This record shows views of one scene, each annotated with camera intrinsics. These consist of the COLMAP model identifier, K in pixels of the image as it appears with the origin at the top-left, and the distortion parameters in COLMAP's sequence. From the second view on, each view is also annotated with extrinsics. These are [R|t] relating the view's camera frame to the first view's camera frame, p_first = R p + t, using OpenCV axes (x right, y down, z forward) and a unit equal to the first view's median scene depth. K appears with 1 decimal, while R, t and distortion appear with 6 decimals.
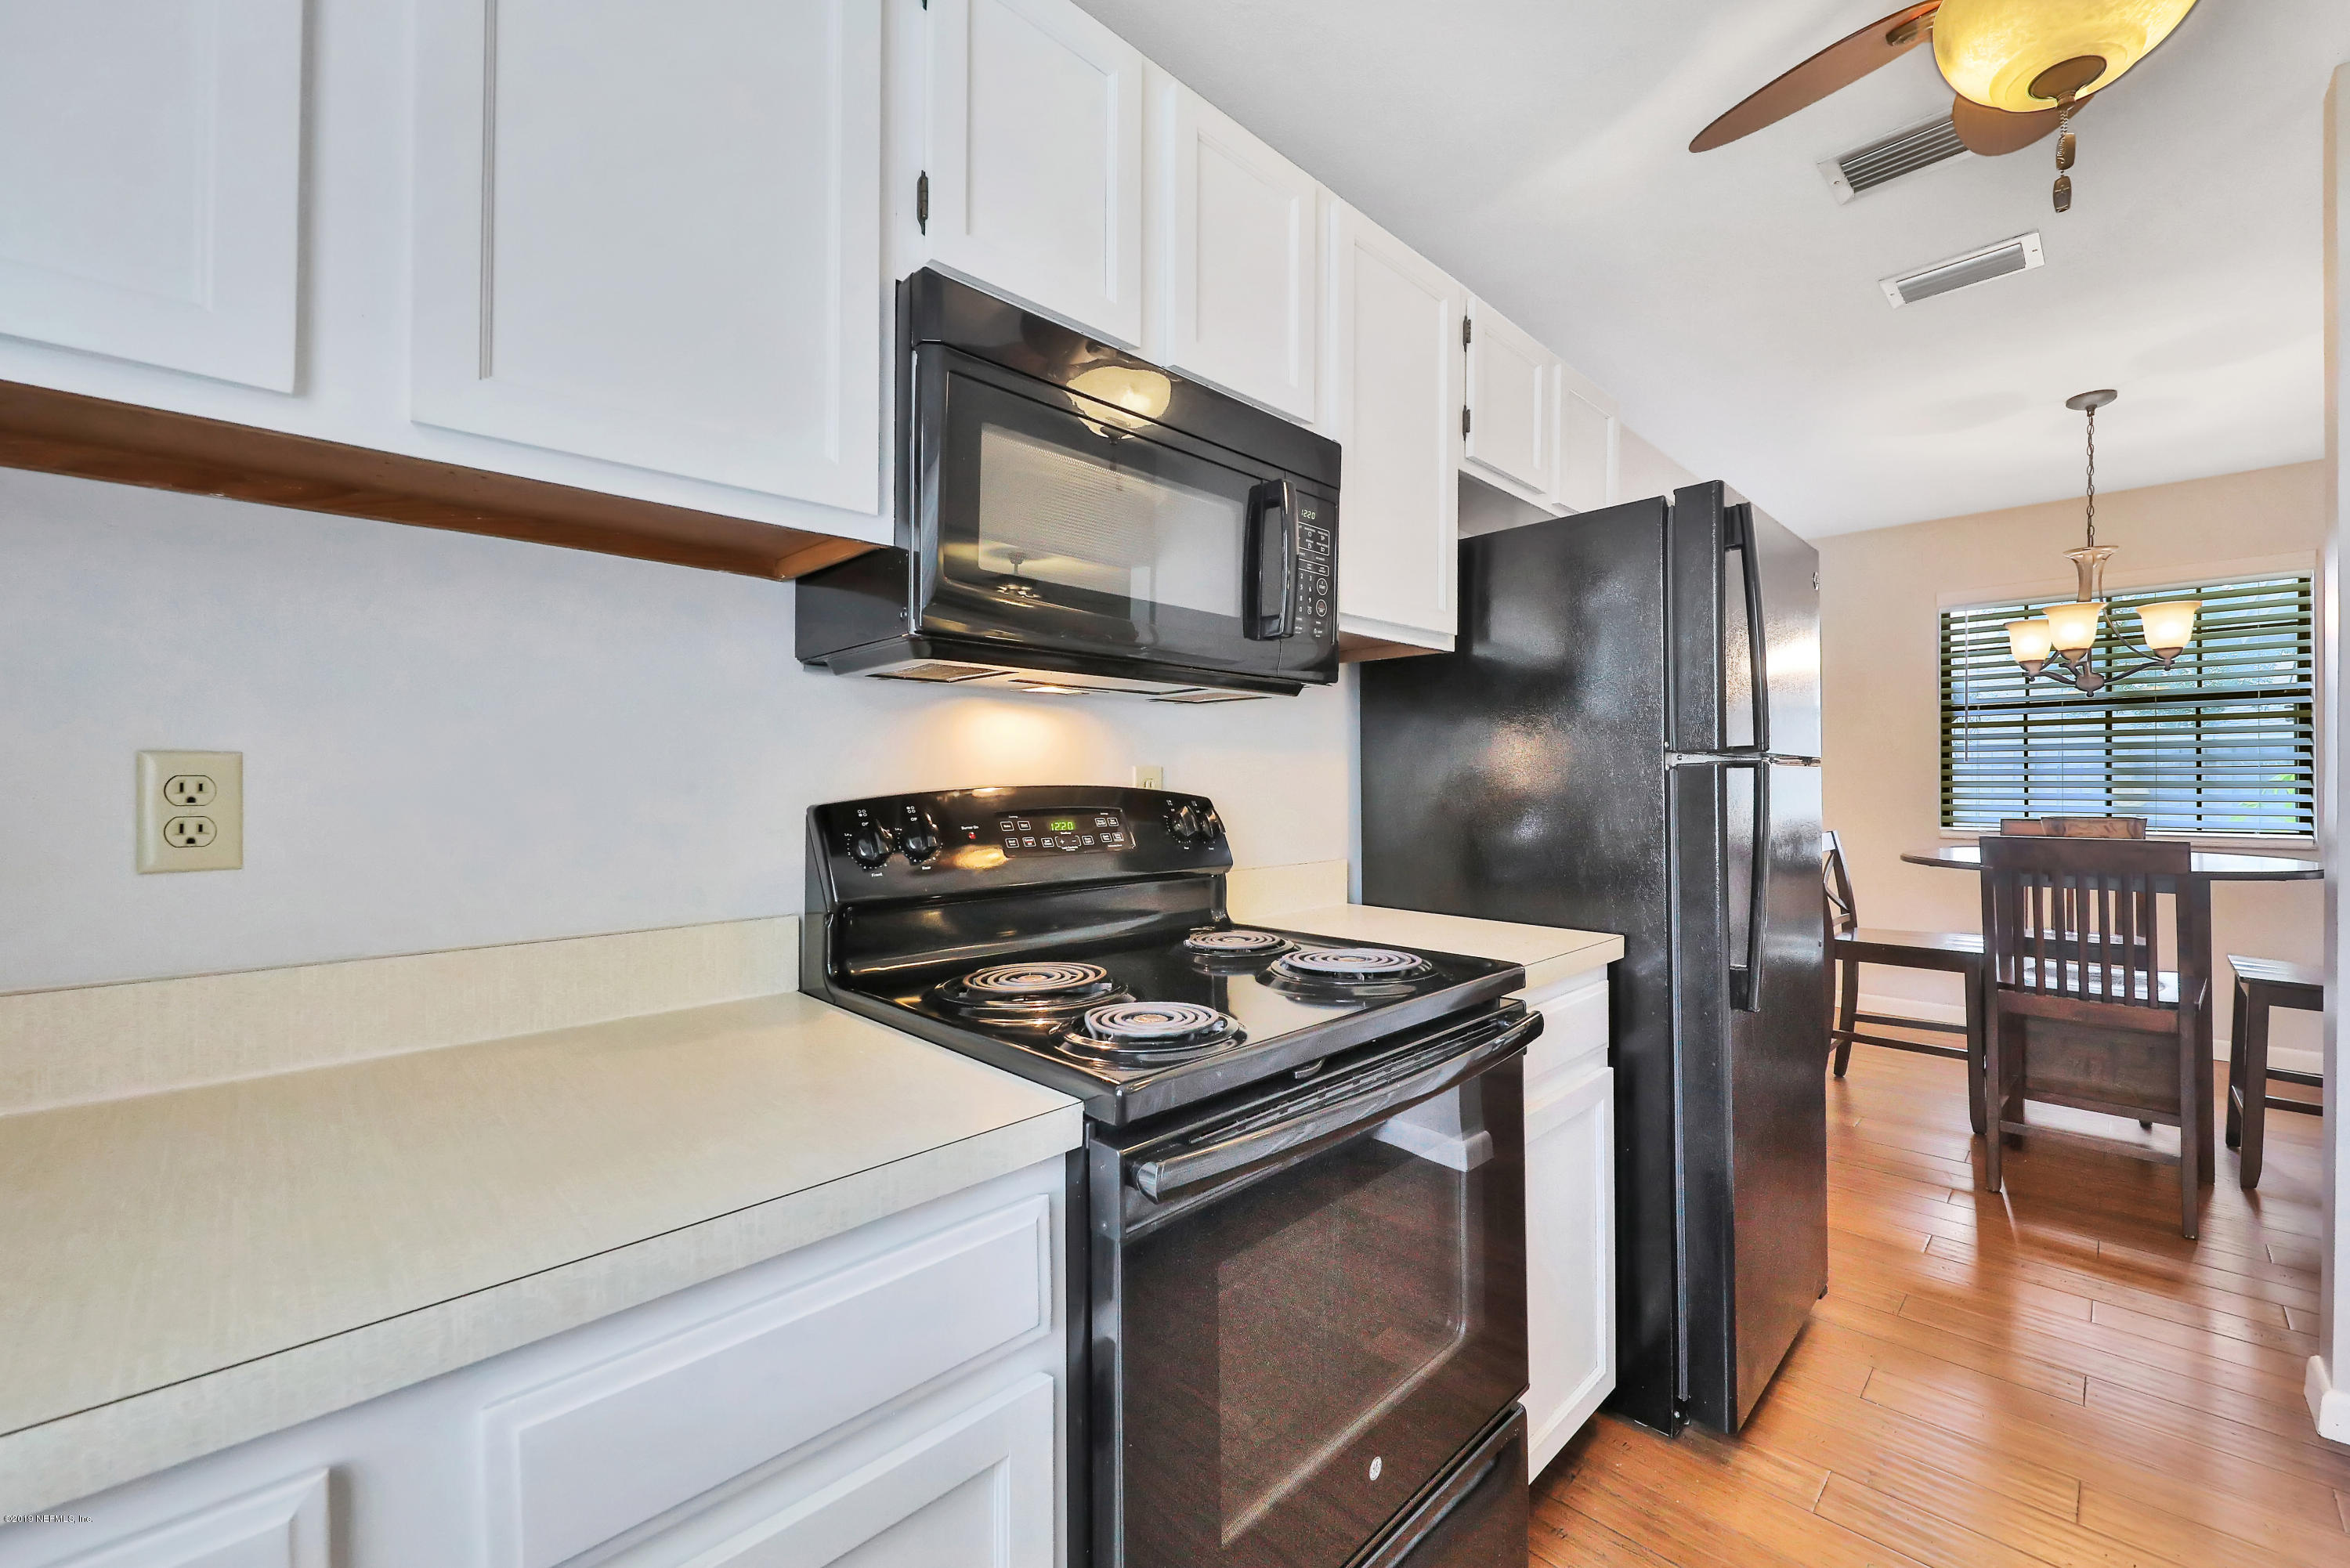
lens RADIAL K [[921.5, 0, 1181.5], [0, 921.5, 775.8], [0, 0, 1]] dist [0.000124, 0.000078]
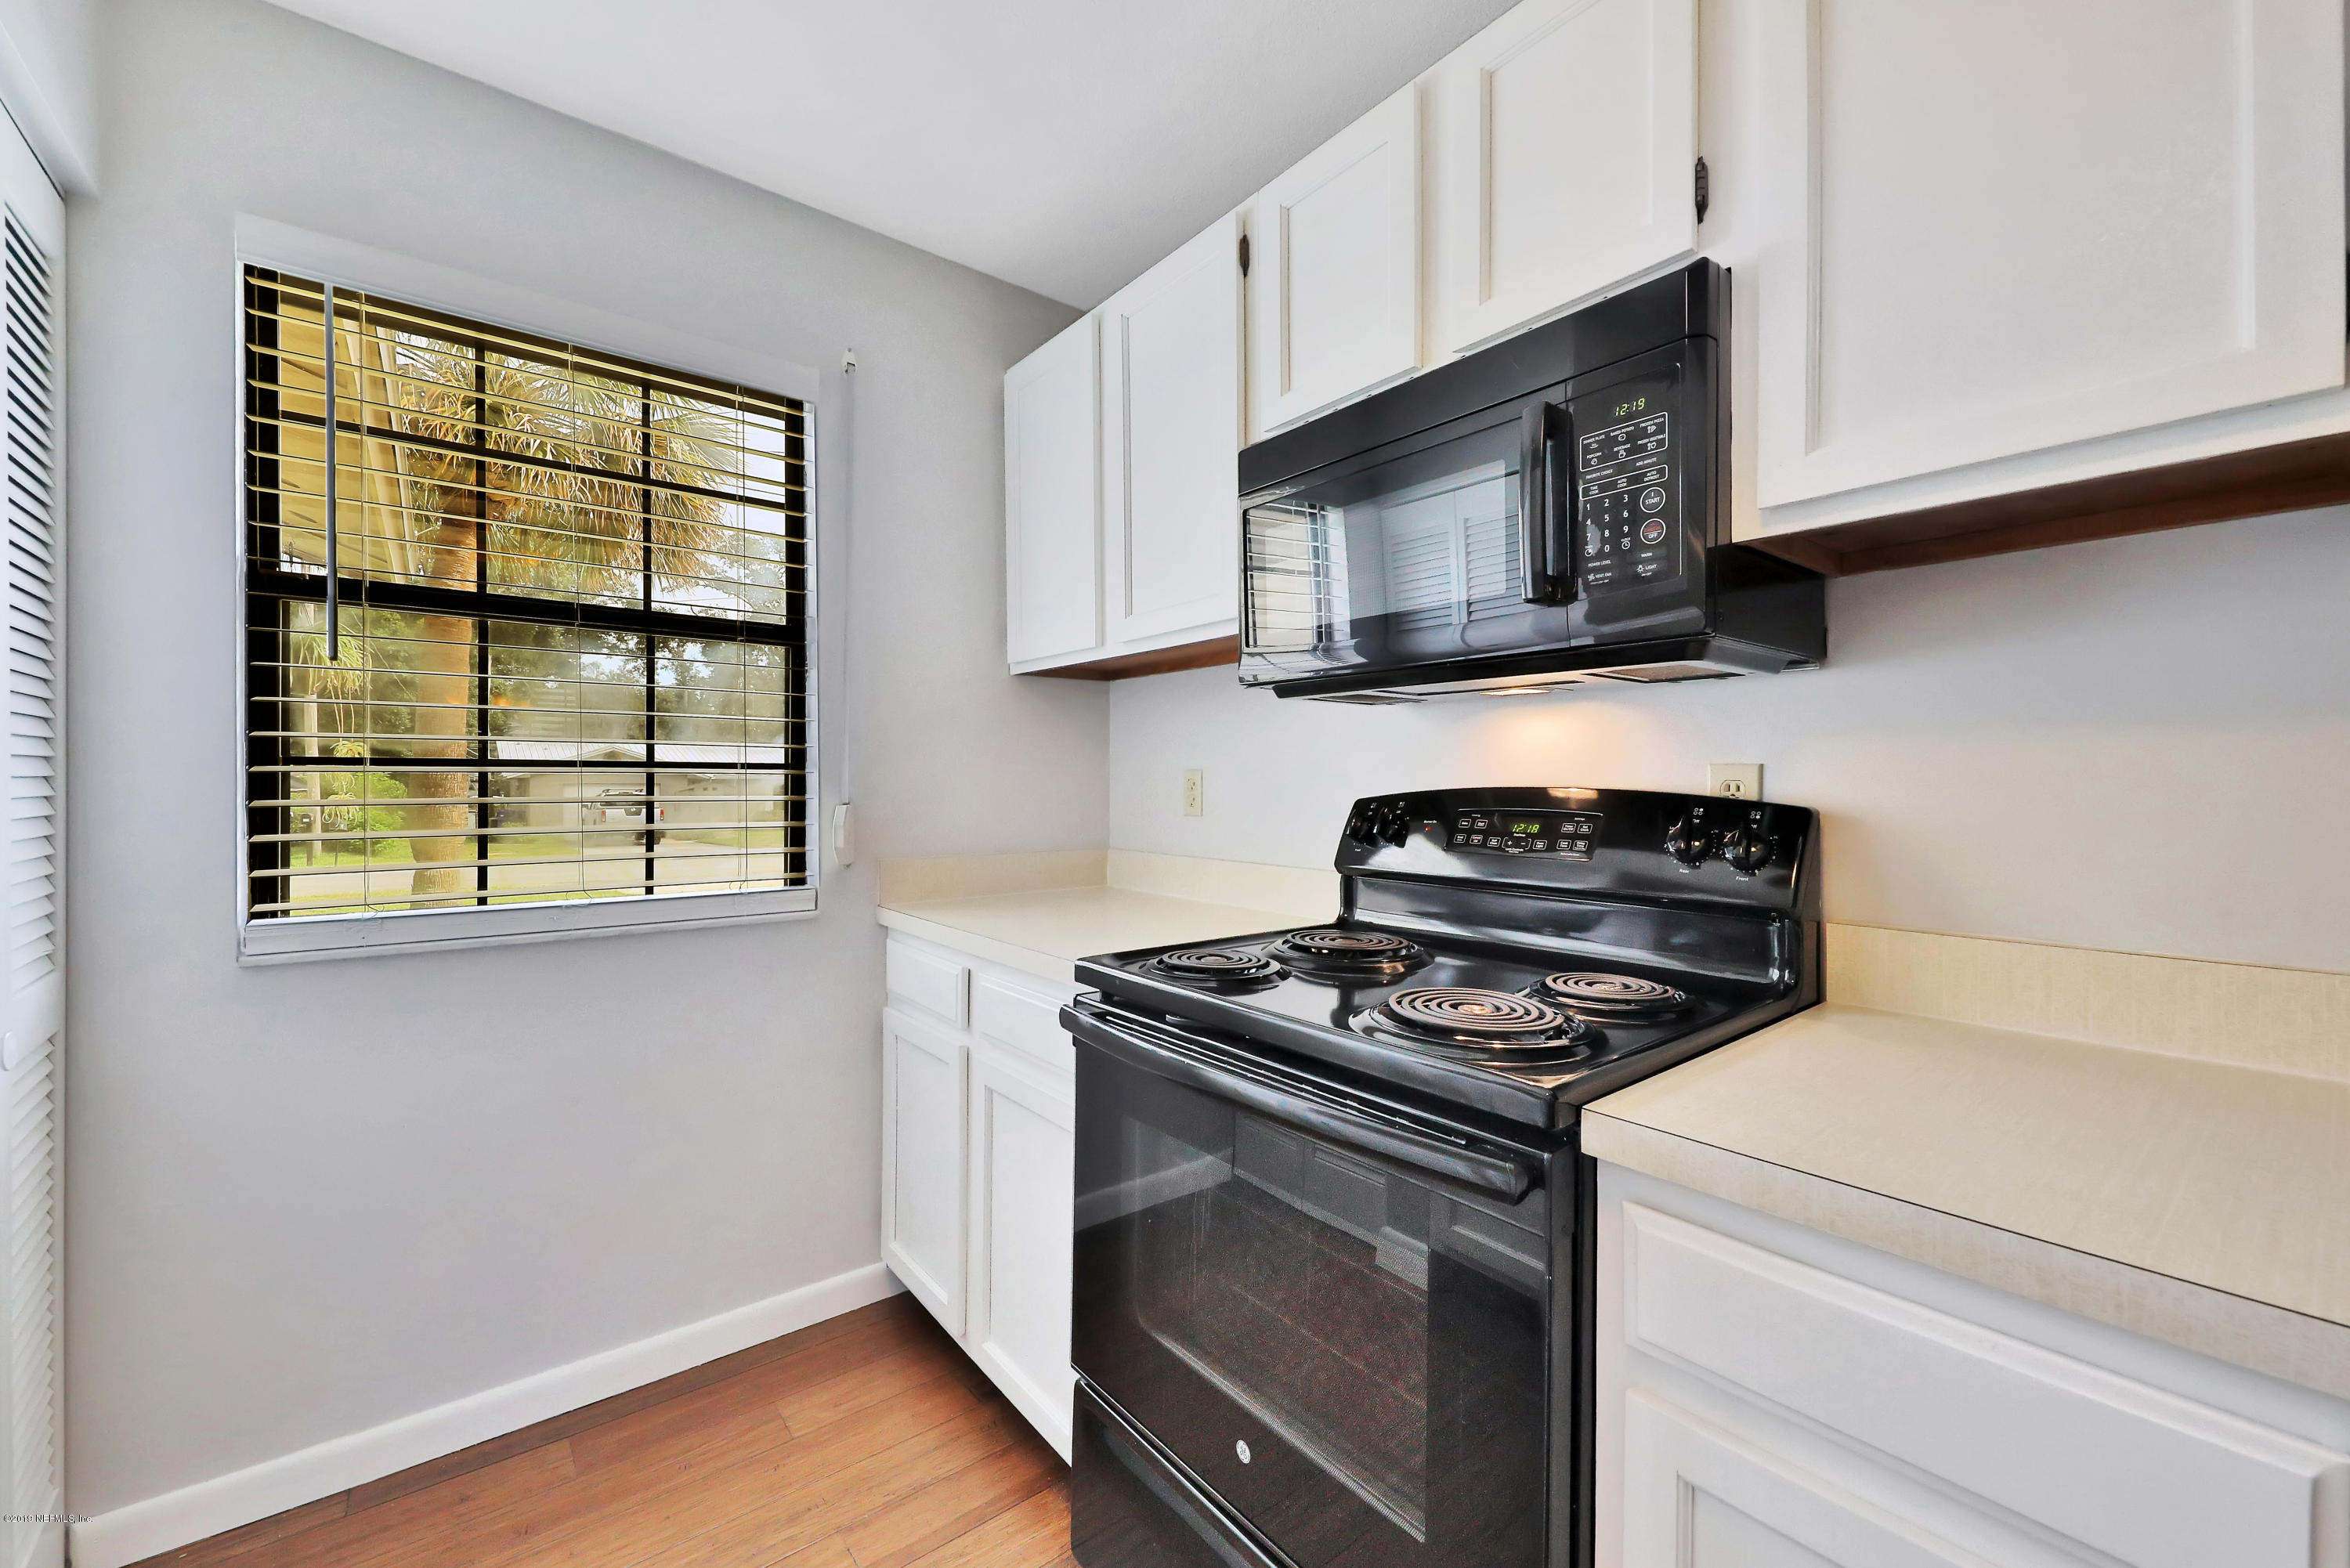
lens RADIAL K [[921.5, 0, 1179.7], [0, 921.5, 779.2], [0, 0, 1]] dist [0.000124, 0.000078]
pose [[-0.098242, 0.000016, -0.995163, 0.875698], [0.003146, 0.999995, -0.000294, 0.000545], [0.995158, -0.003160, -0.098242, 0.725159]]
